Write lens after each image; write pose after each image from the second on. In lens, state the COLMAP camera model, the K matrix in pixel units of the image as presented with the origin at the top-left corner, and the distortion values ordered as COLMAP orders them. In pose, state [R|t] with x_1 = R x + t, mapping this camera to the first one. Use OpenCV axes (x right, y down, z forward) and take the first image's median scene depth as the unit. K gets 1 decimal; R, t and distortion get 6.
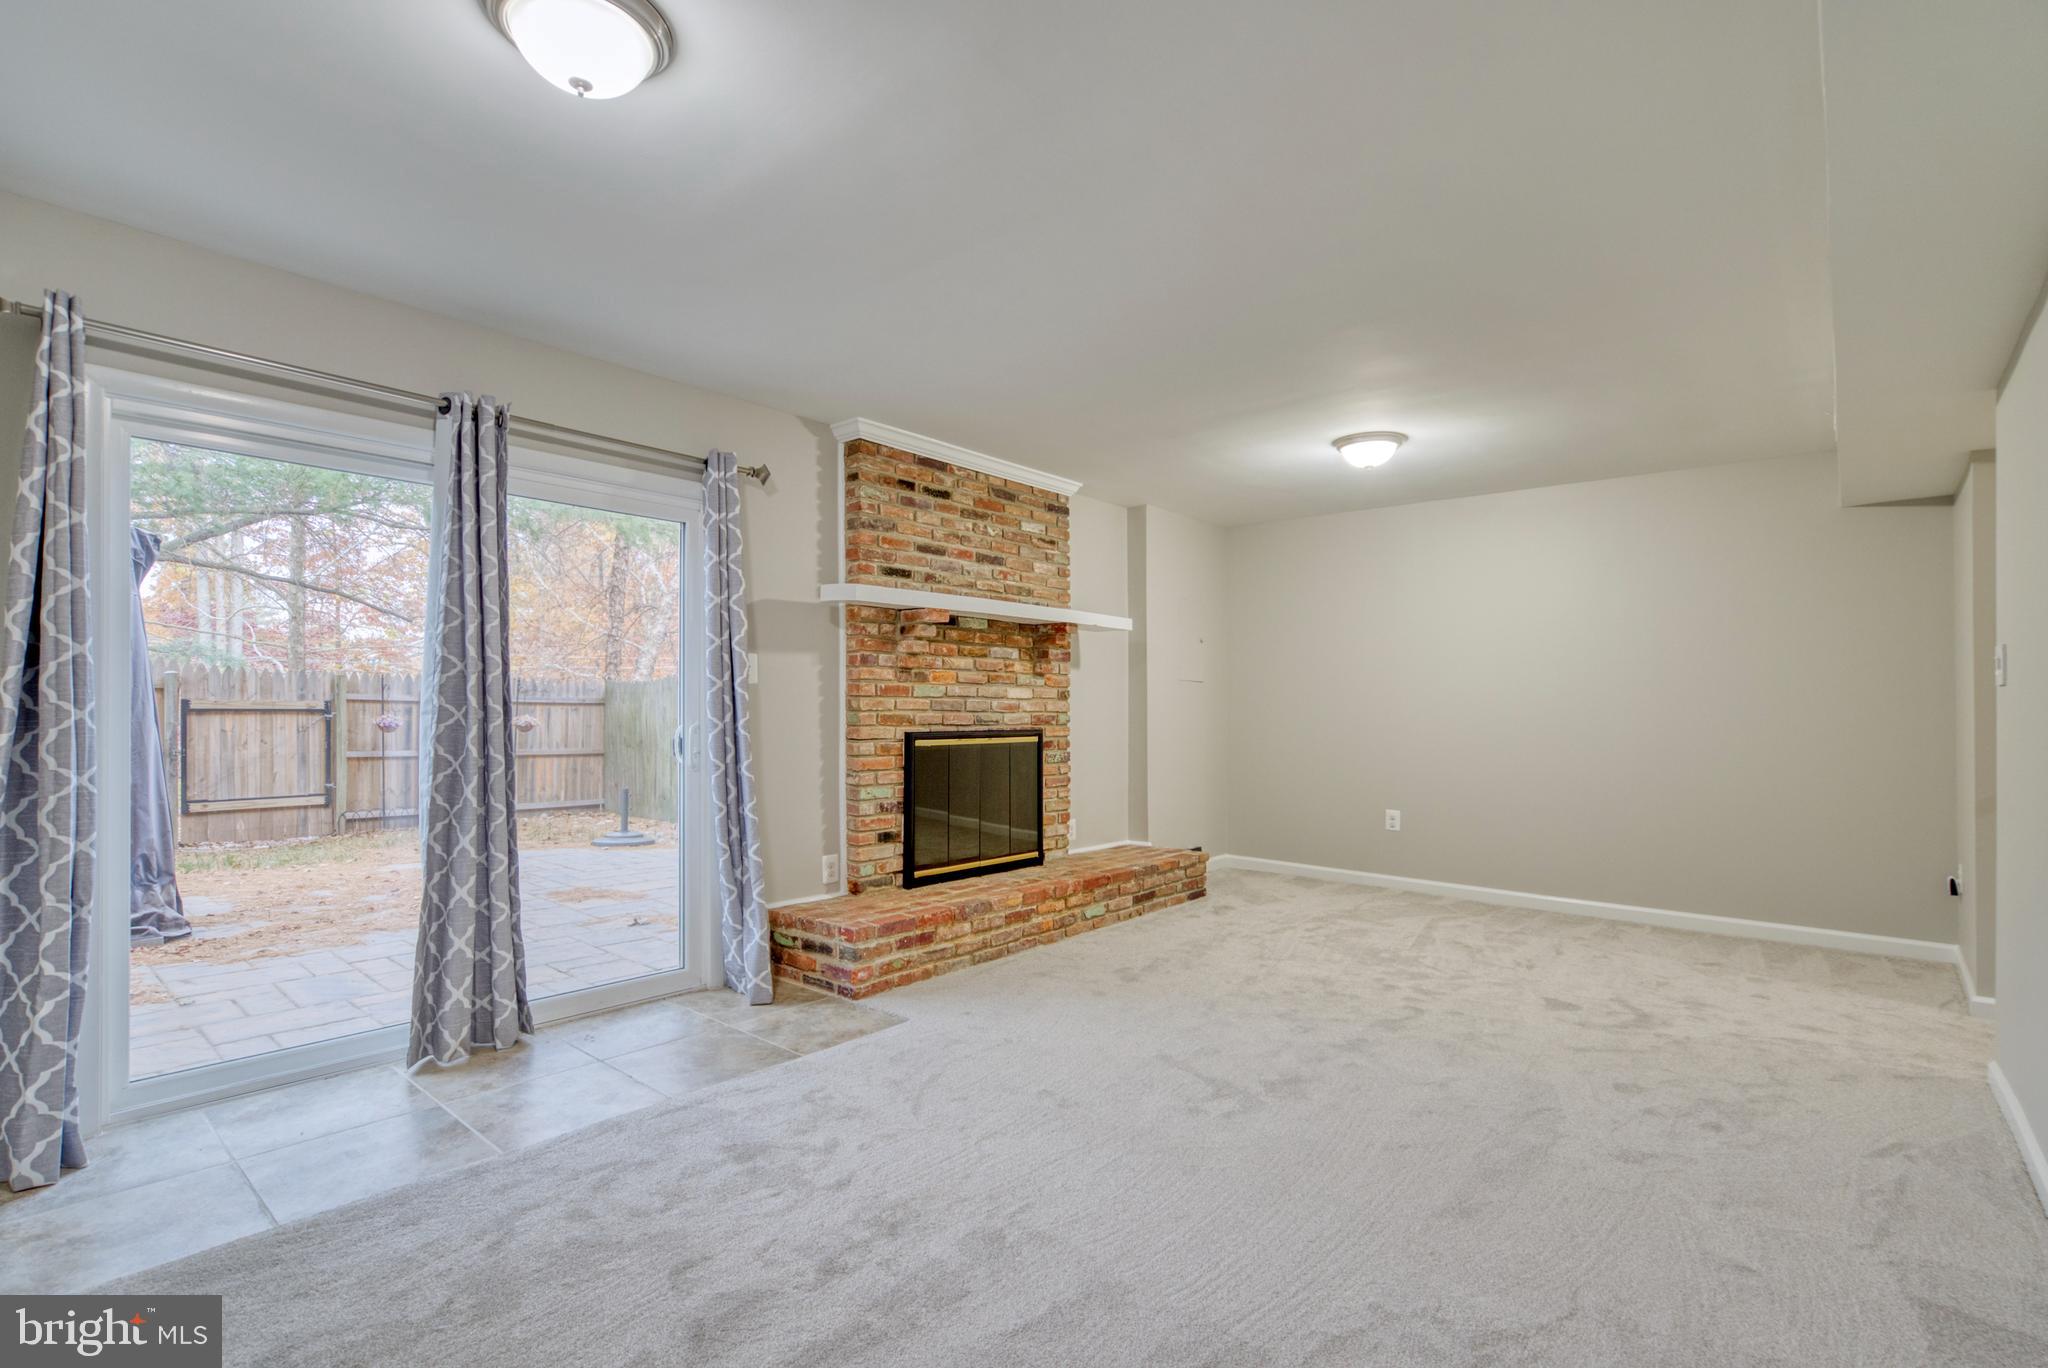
lens RADIAL K [[930.7, 0, 1024.0], [0, 930.7, 684.0], [0, 0, 1]] dist [0.001581, 0.000001]
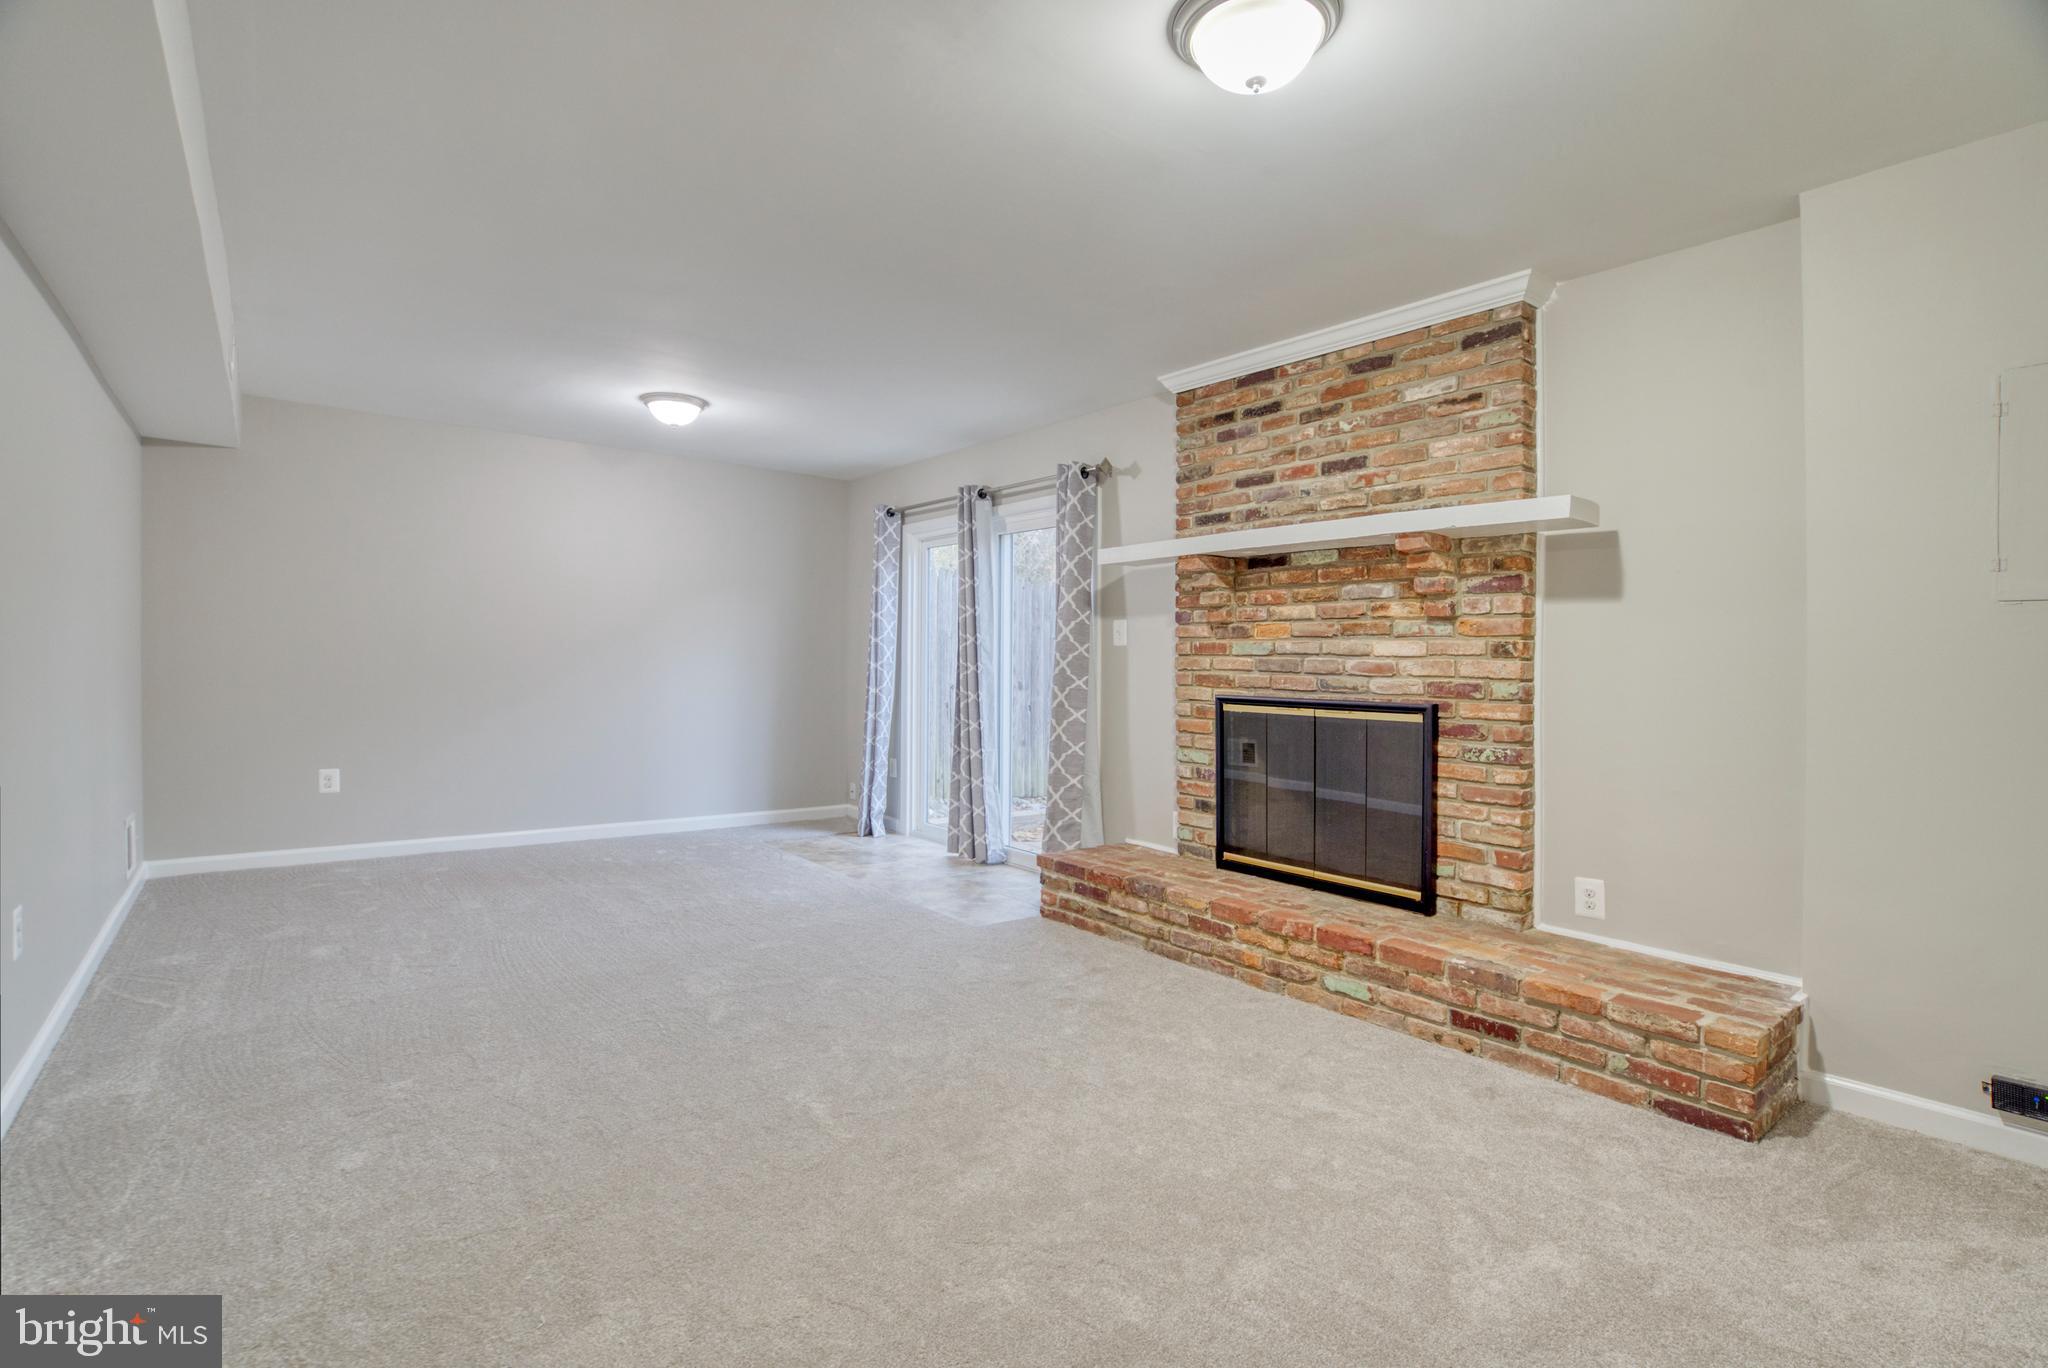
lens RADIAL K [[959.1, 0, 1024.0], [0, 959.1, 684.0], [0, 0, 1]] dist [-0.063511, 0.025122]
pose [[-0.166439, 0.014118, -0.985951, 0.776913], [0.008552, 0.999881, 0.012874, 0.026702], [0.986015, -0.006290, -0.166540, 0.921534]]
